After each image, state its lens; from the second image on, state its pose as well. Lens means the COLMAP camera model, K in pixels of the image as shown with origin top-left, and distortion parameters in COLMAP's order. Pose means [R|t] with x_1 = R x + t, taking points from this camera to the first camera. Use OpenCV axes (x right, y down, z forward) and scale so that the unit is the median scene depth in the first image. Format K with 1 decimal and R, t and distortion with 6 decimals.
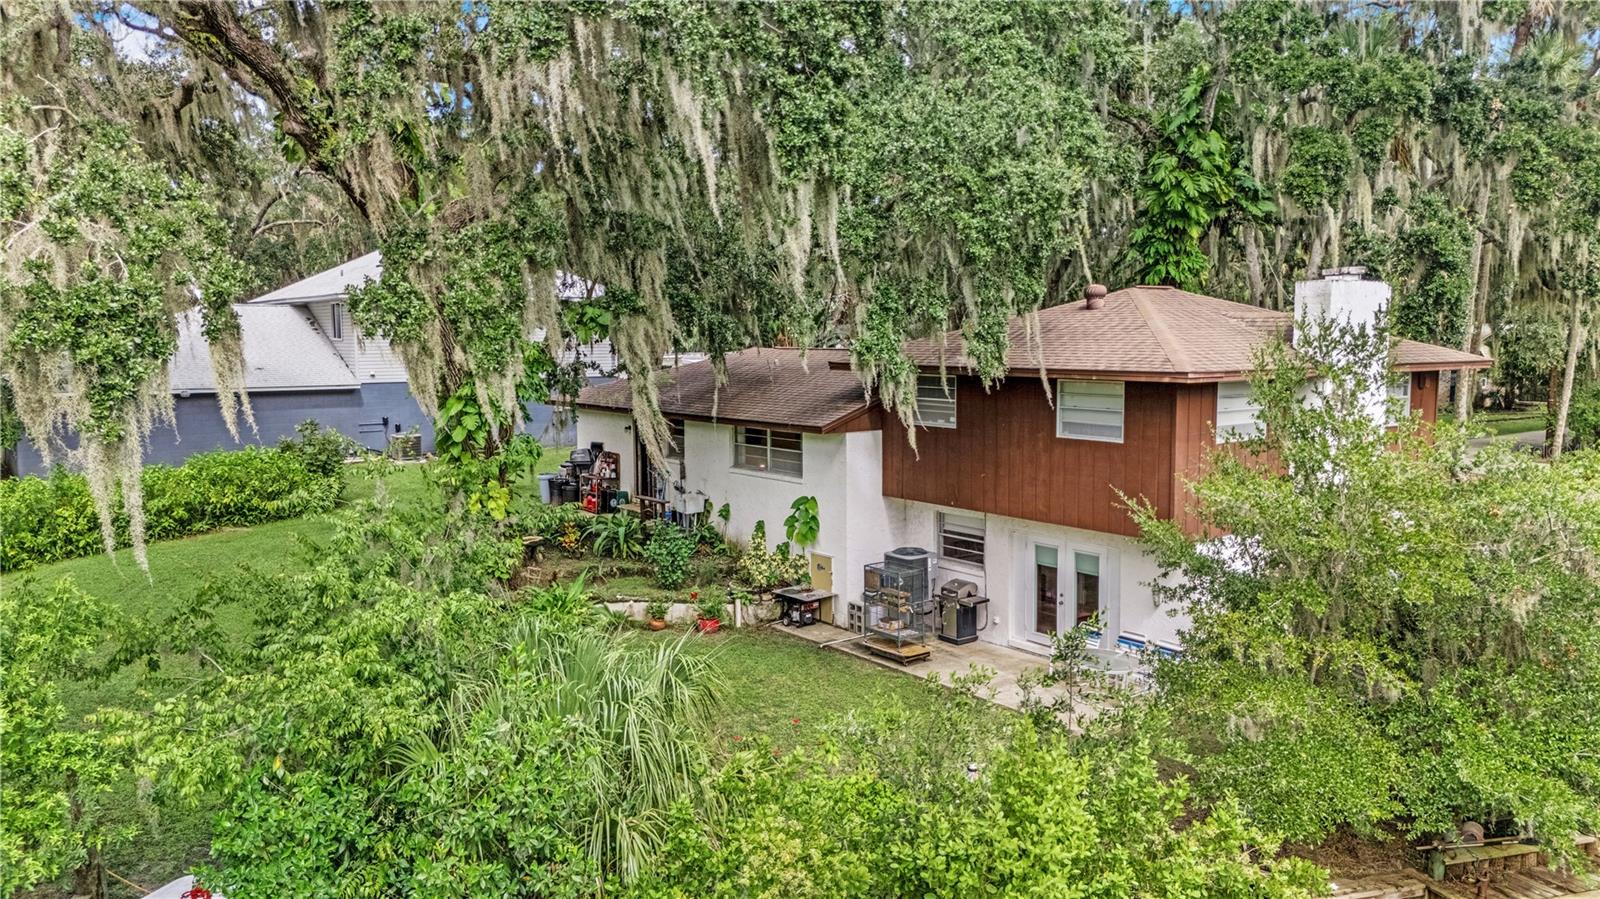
lens RADIAL K [[1196.0, 0, 795.9], [0, 1196.0, 419.4], [0, 0, 1]] dist [0.031738, -0.001551]
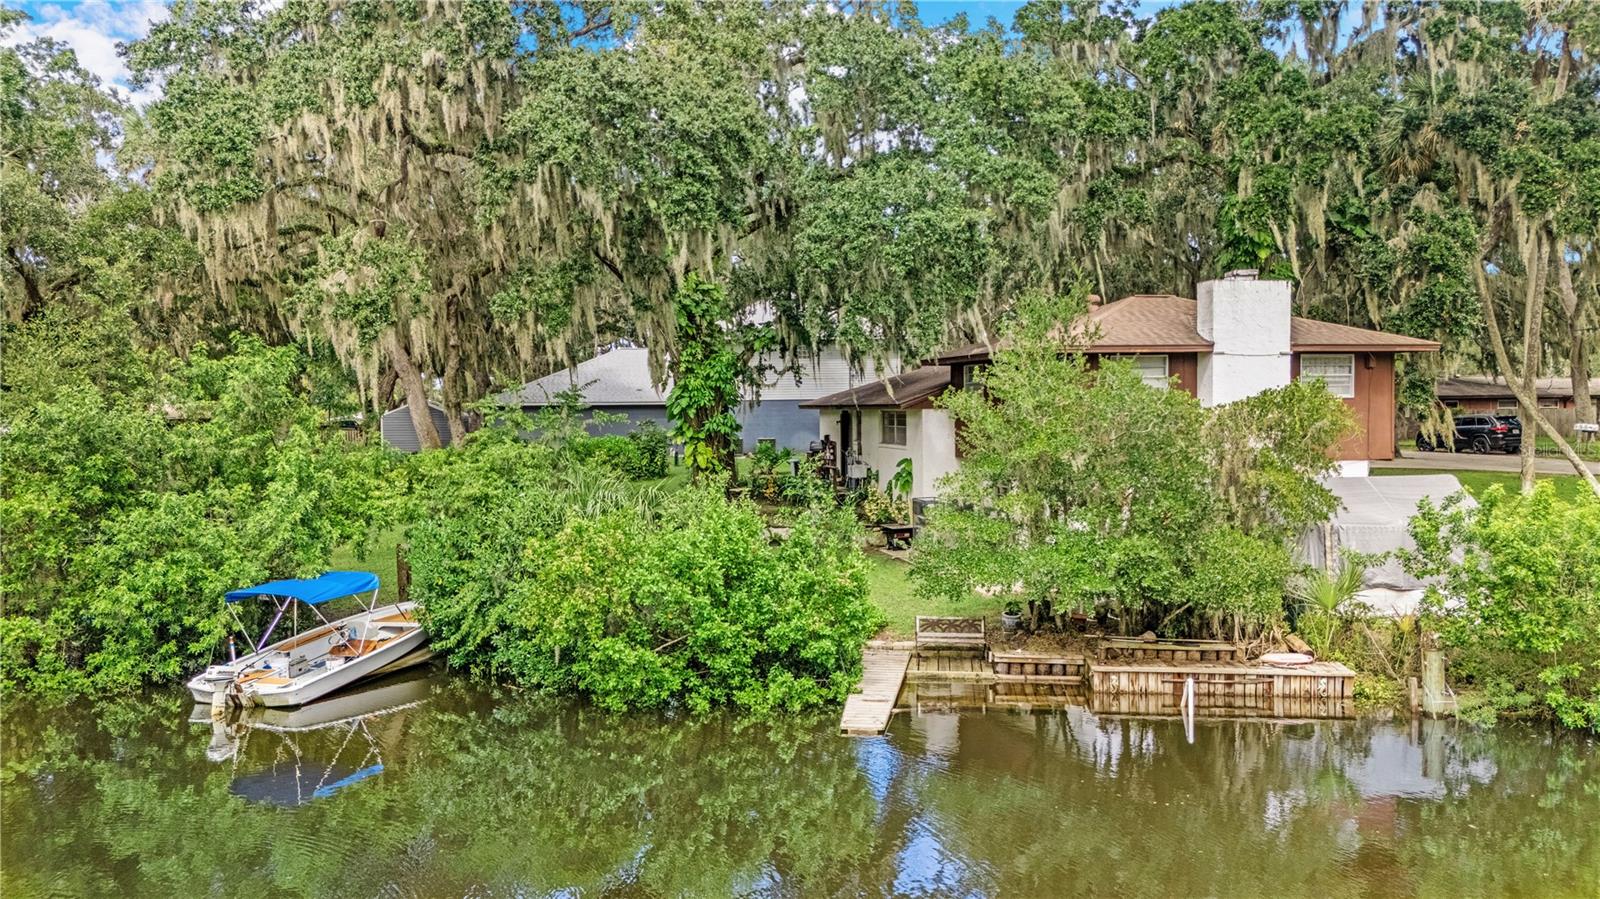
lens RADIAL K [[1196.0, 0, 795.9], [0, 1196.0, 419.4], [0, 0, 1]] dist [0.031738, -0.001551]
pose [[0.904748, -0.000527, -0.425946, 0.491405], [-0.025928, 0.998077, -0.056308, 0.102524], [0.425157, 0.061988, 0.902995, -0.315554]]
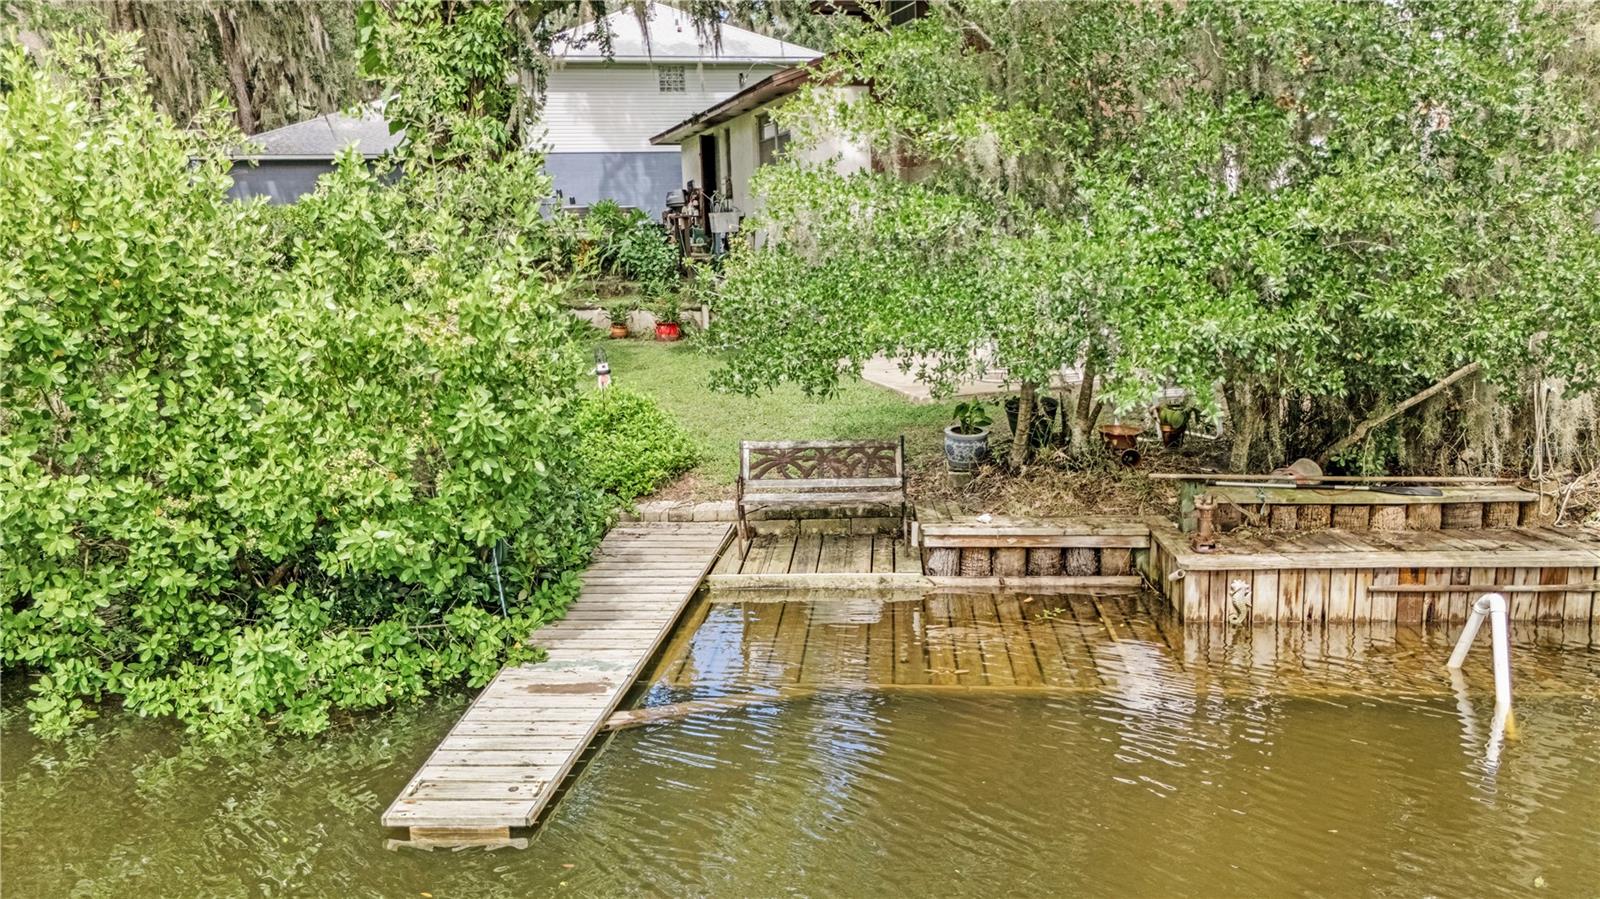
lens RADIAL K [[1196.0, 0, 795.9], [0, 1196.0, 419.4], [0, 0, 1]] dist [0.031738, -0.001551]
pose [[0.919360, 0.030269, -0.392251, 0.343540], [0.000413, 0.996961, 0.077902, 0.164883], [0.393417, -0.071782, 0.916554, 0.243809]]
